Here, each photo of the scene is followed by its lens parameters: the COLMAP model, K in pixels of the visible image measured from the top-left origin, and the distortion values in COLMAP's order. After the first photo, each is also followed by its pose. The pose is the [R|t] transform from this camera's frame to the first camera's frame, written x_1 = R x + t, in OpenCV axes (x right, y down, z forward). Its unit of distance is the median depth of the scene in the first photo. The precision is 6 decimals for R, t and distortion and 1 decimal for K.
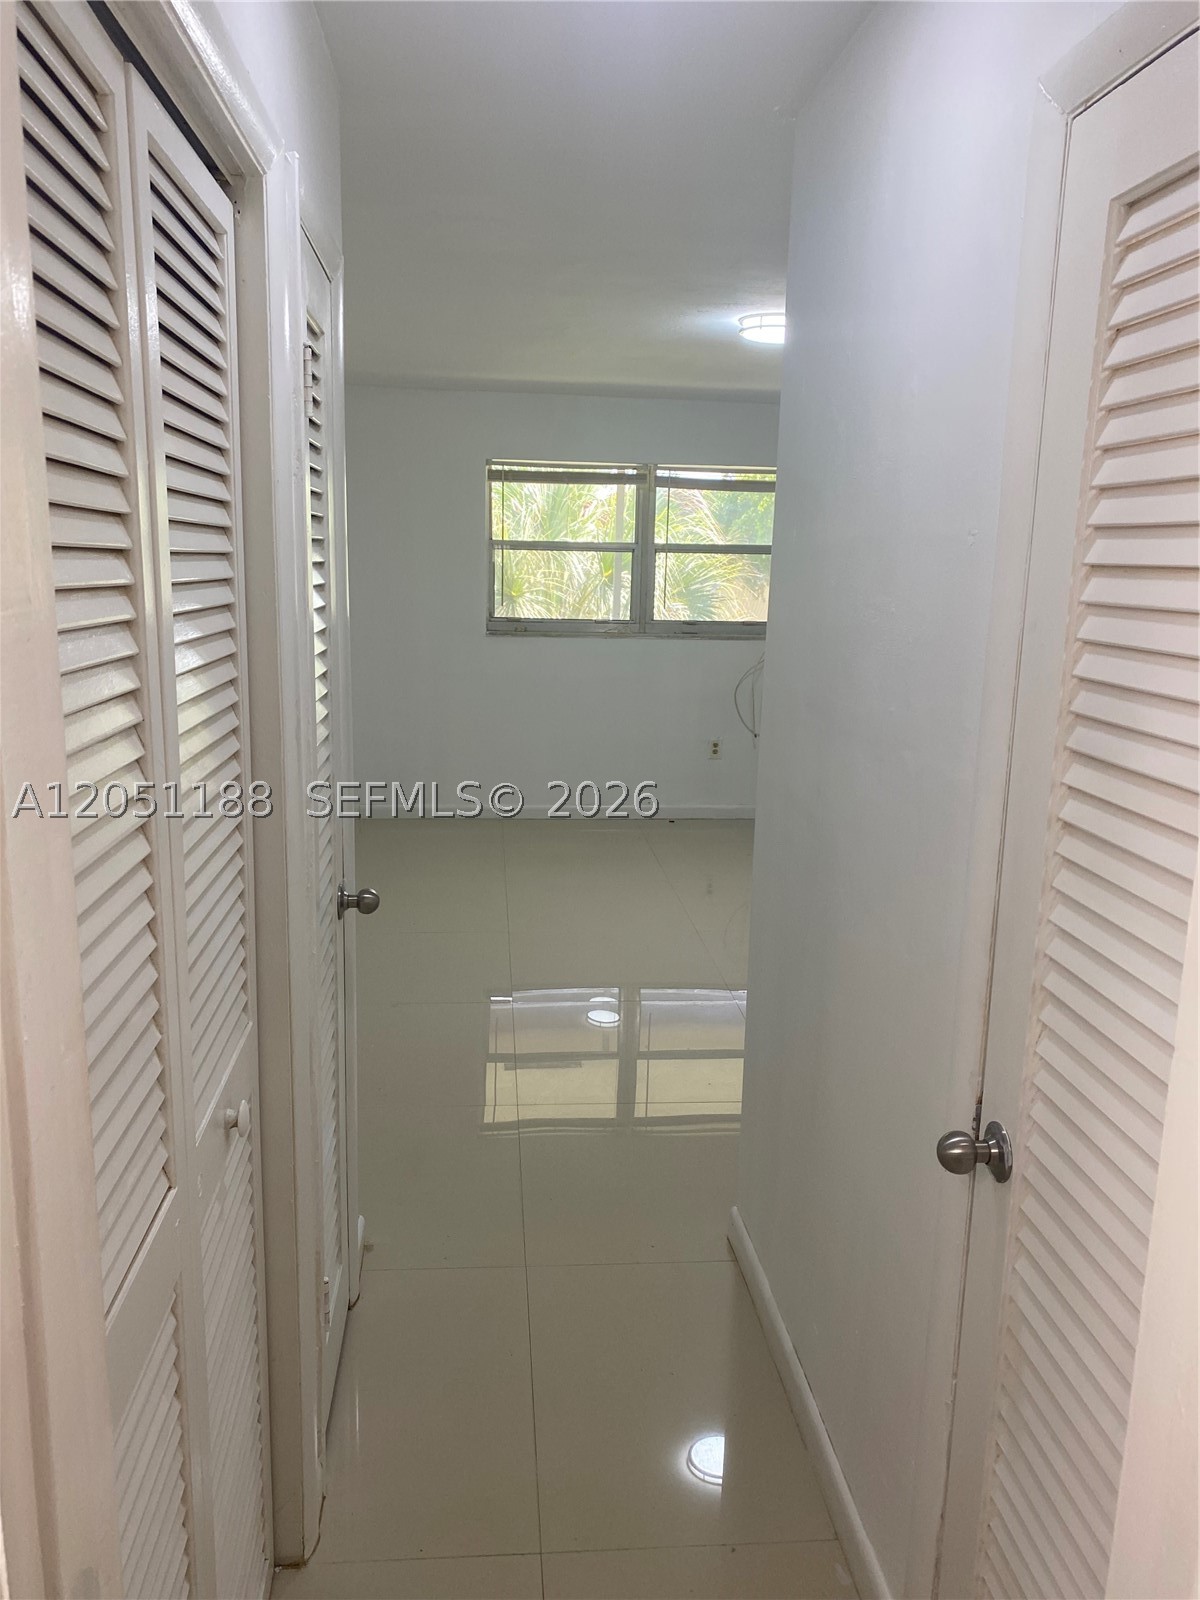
lens RADIAL K [[1220.5, 0, 605.2], [0, 1220.5, 801.7], [0, 0, 1]] dist [0.004815, 0.001369]
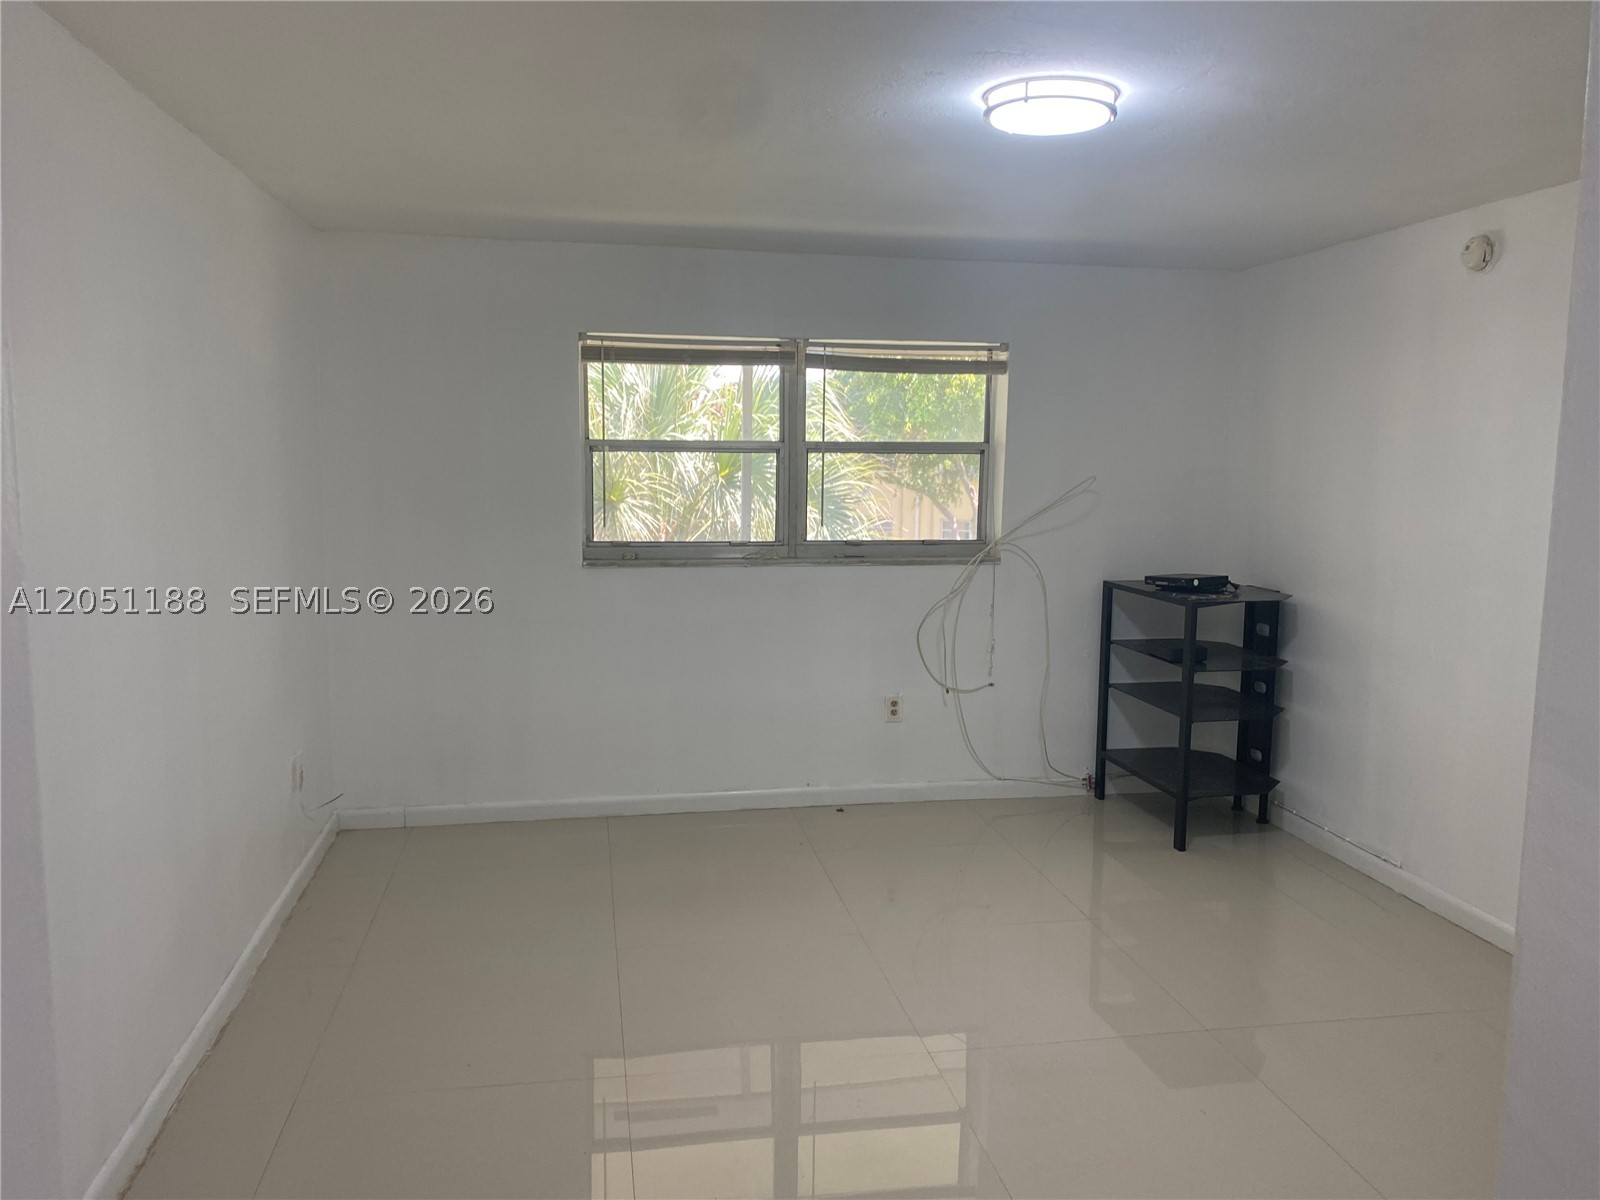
lens RADIAL K [[1211.4, 0, 828.0], [0, 1211.4, 576.2], [0, 0, 1]] dist [0.043328, 0.000574]
pose [[0.994334, -0.023174, 0.103743, -0.025734], [0.032778, 0.995233, -0.091850, -0.056709], [-0.101120, 0.094730, 0.990354, 0.252821]]
